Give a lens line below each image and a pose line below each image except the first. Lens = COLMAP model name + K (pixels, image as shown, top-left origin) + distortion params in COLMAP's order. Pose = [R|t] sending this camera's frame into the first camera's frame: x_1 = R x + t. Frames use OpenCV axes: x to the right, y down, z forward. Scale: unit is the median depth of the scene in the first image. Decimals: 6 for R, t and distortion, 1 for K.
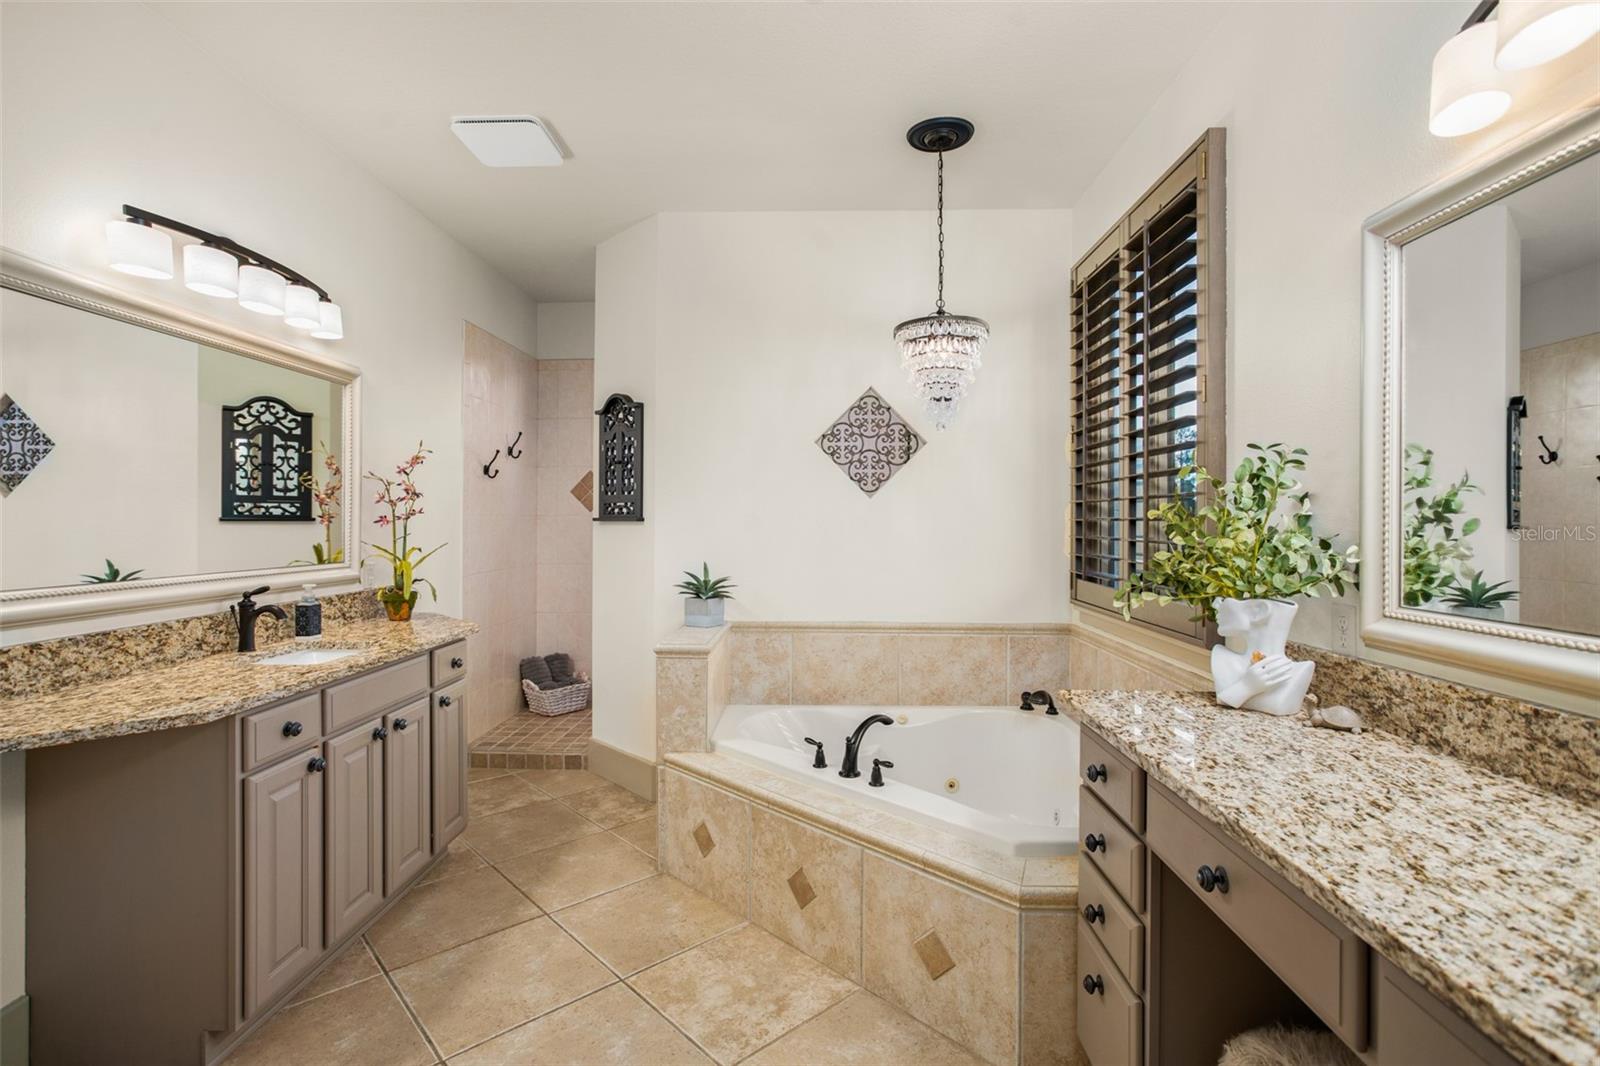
lens RADIAL K [[768.1, 0, 788.8], [0, 768.1, 524.4], [0, 0, 1]] dist [-0.018694, 0.009573]
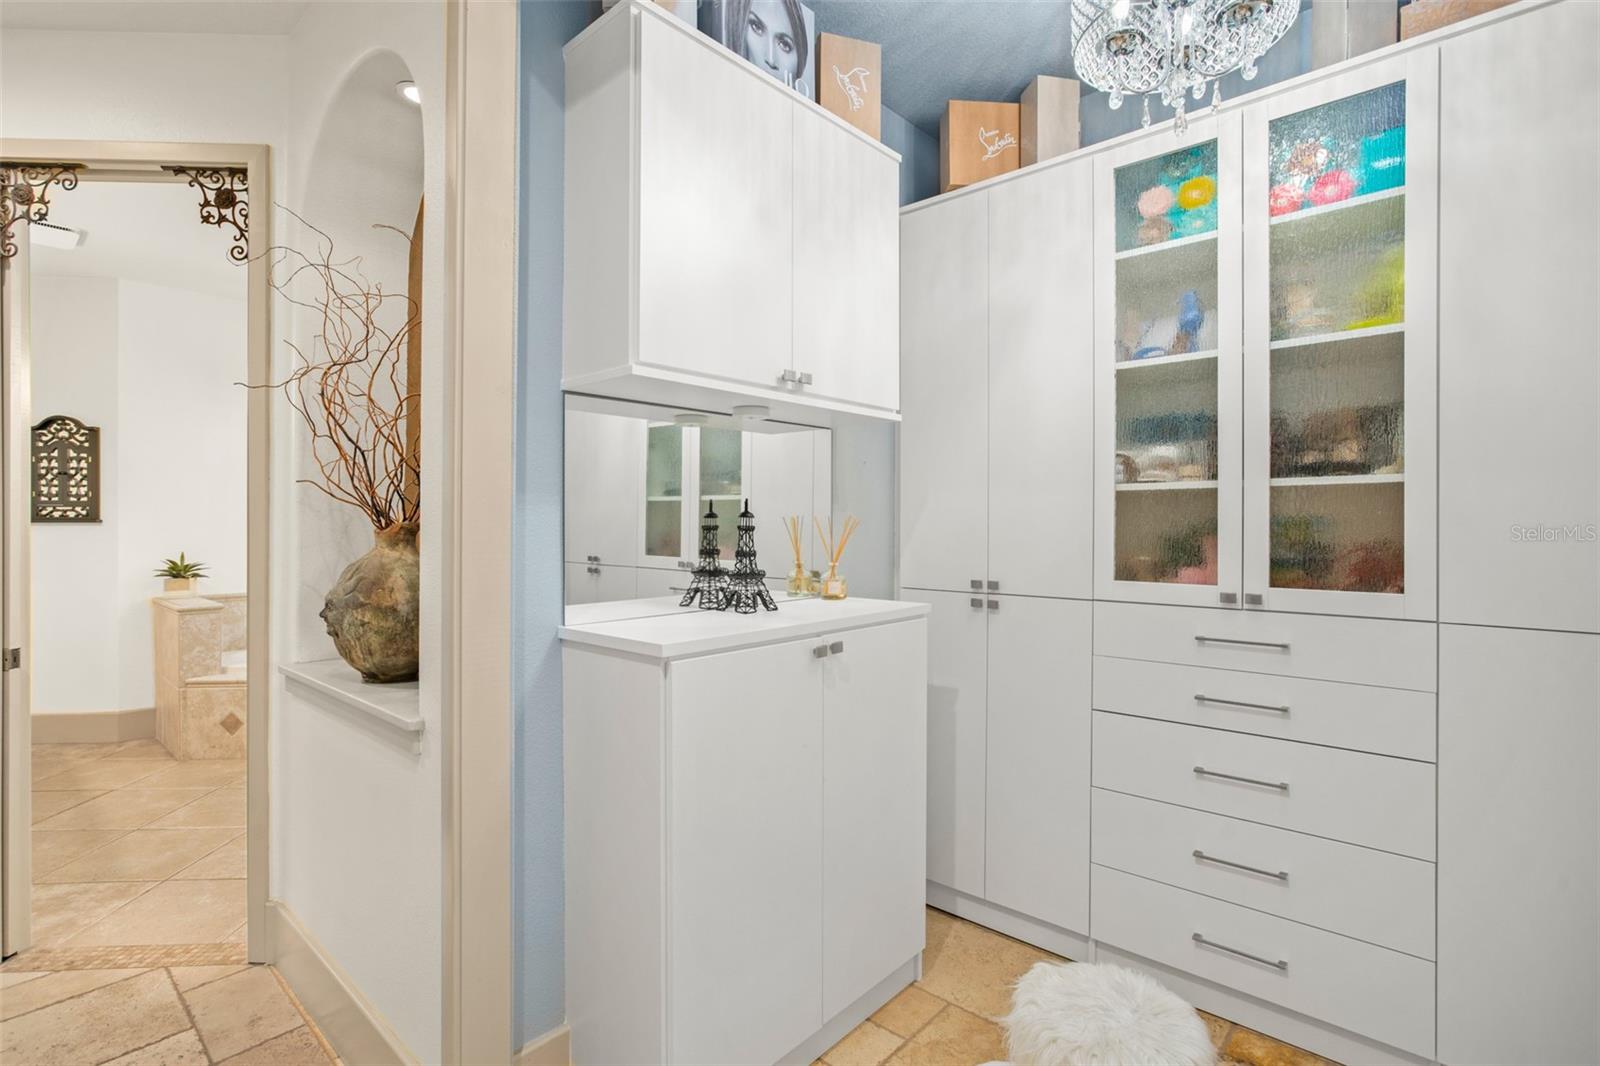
lens RADIAL K [[768.1, 0, 800.1], [0, 768.1, 528.0], [0, 0, 1]] dist [-0.018694, 0.009573]
pose [[0.638728, -0.009140, 0.769378, -0.584002], [0.006515, 0.999958, 0.006471, 0.006480], [-0.769405, 0.000879, 0.638761, -0.928403]]
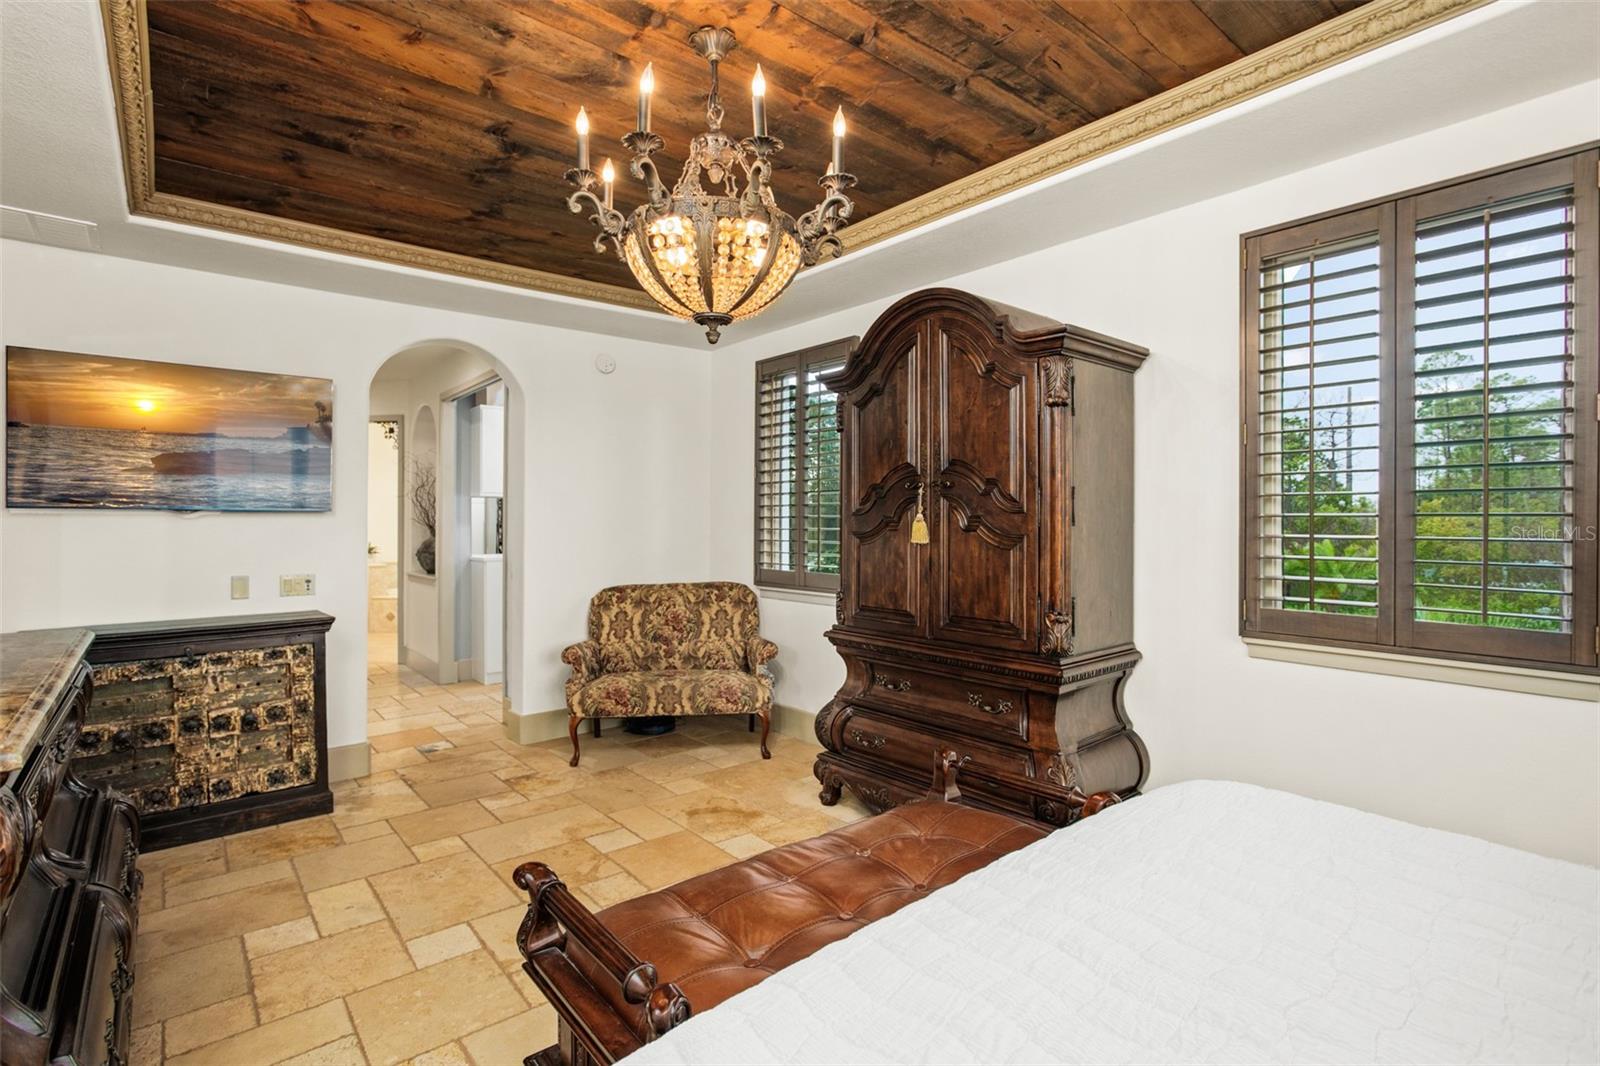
lens RADIAL K [[768.1, 0, 781.3], [0, 768.1, 521.3], [0, 0, 1]] dist [-0.018694, 0.009573]
pose [[0.752108, -0.005664, 0.659016, -1.127522], [0.010092, 0.999945, -0.002923, -0.008058], [-0.658963, 0.008850, 0.752123, -2.998559]]
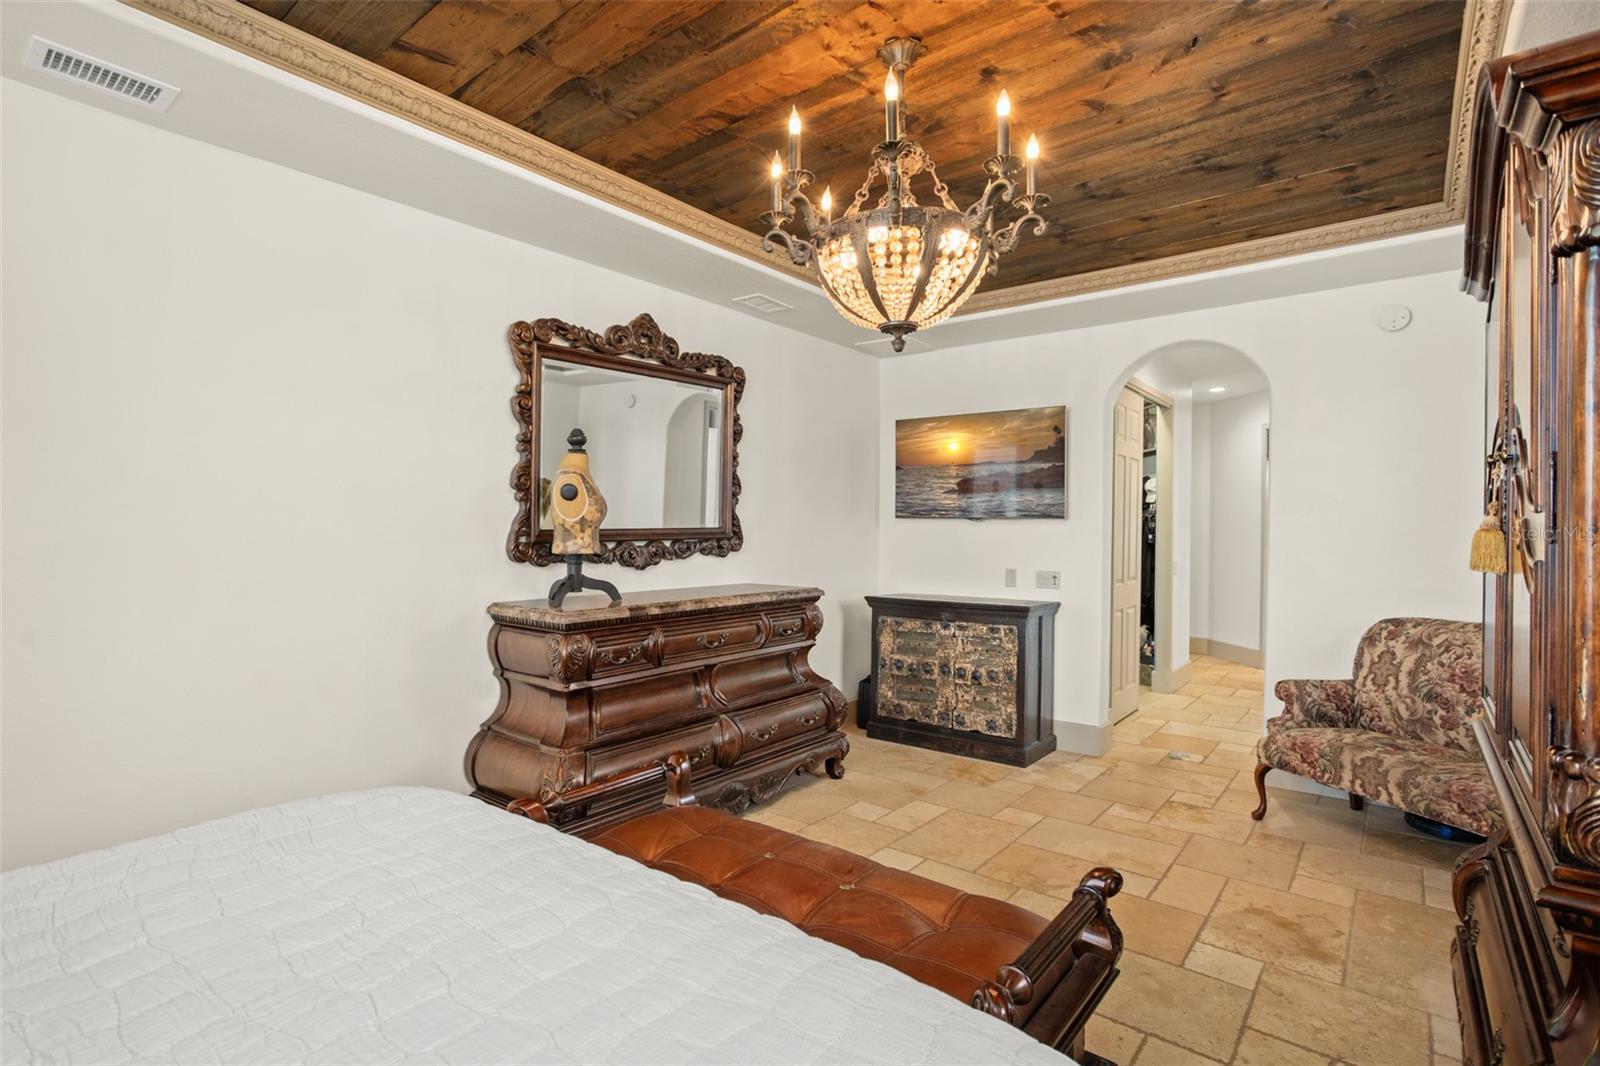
lens RADIAL K [[768.1, 0, 797.6], [0, 768.1, 530.5], [0, 0, 1]] dist [-0.018694, 0.009573]
pose [[0.804913, 0.001965, -0.593389, -0.226297], [-0.005885, 0.999972, -0.004672, -0.002013], [0.593363, 0.007253, 0.804902, -3.068609]]
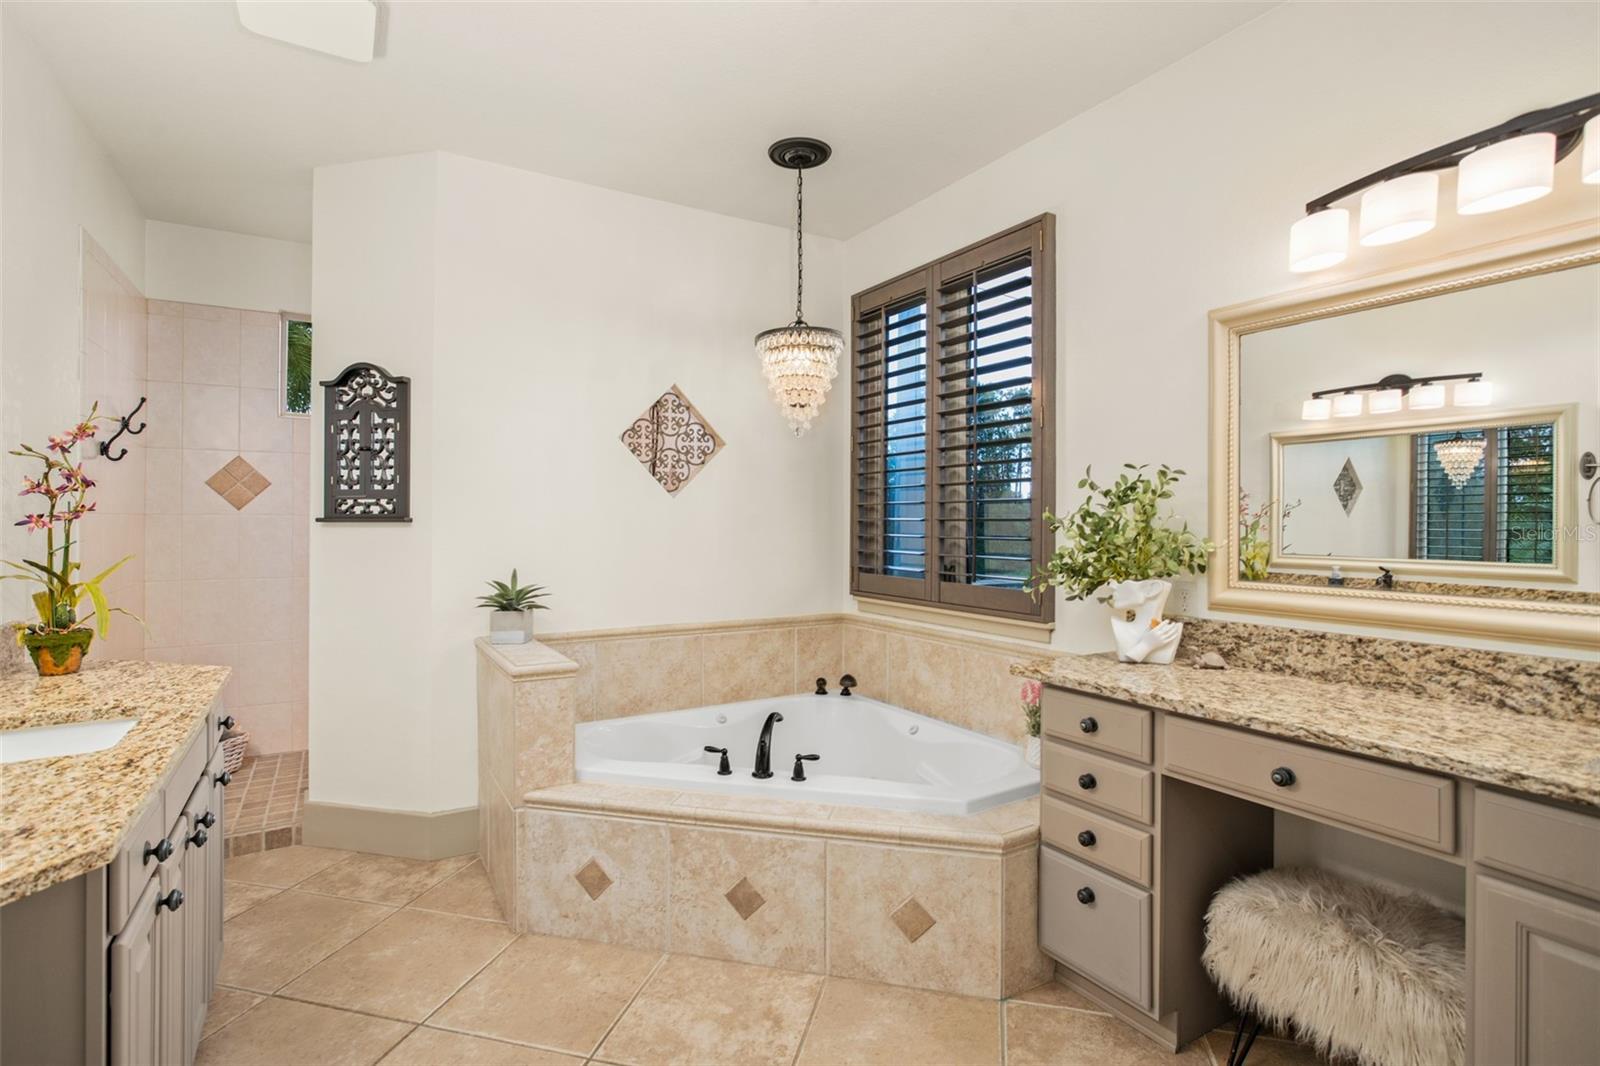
lens RADIAL K [[768.1, 0, 792.8], [0, 768.1, 525.3], [0, 0, 1]] dist [-0.018694, 0.009573]
pose [[0.838608, -0.003897, 0.544722, -0.411318], [0.002781, 0.999992, 0.002871, -0.002527], [-0.544729, -0.000893, 0.838612, 0.133510]]
